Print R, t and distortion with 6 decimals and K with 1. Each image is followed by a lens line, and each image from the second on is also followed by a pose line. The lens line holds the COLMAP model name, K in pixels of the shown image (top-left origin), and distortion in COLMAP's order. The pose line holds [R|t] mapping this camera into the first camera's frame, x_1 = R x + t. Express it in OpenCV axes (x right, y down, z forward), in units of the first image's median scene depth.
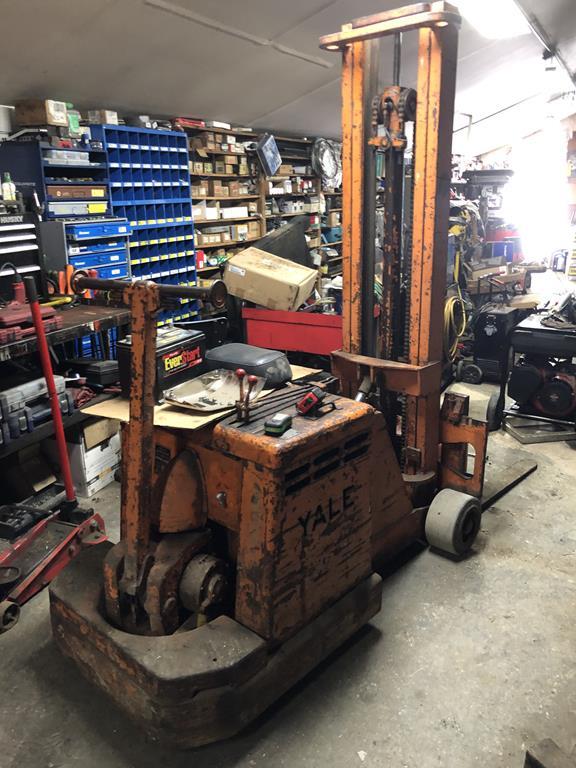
lens RADIAL K [[619.5, 0, 289.3], [0, 619.5, 379.7], [0, 0, 1]] dist [0.014502, 0.015206]
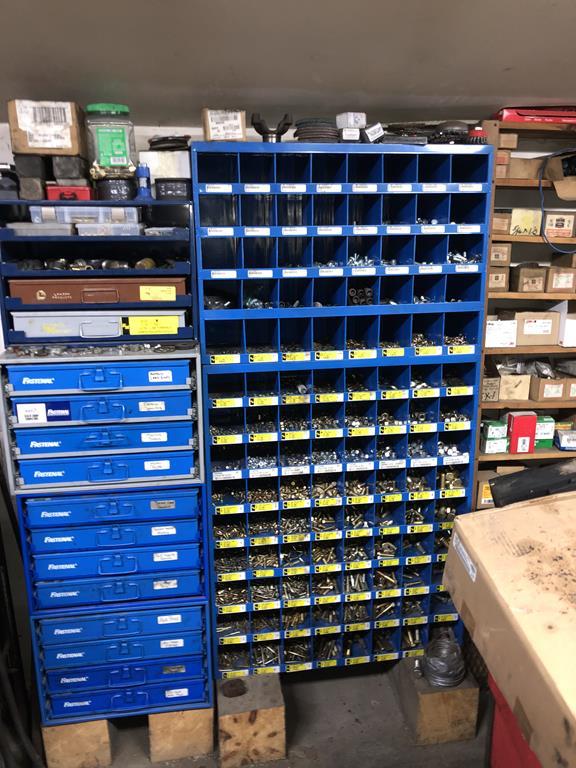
lens RADIAL K [[598.2, 0, 288.0], [0, 598.2, 384.0], [0, 0, 1]] dist [0.062919, -0.076742]
pose [[0.593440, 0.193176, -0.781353, 0.107264], [-0.235777, 0.969908, 0.060720, -0.284631], [0.769570, 0.148191, 0.621129, 0.807911]]
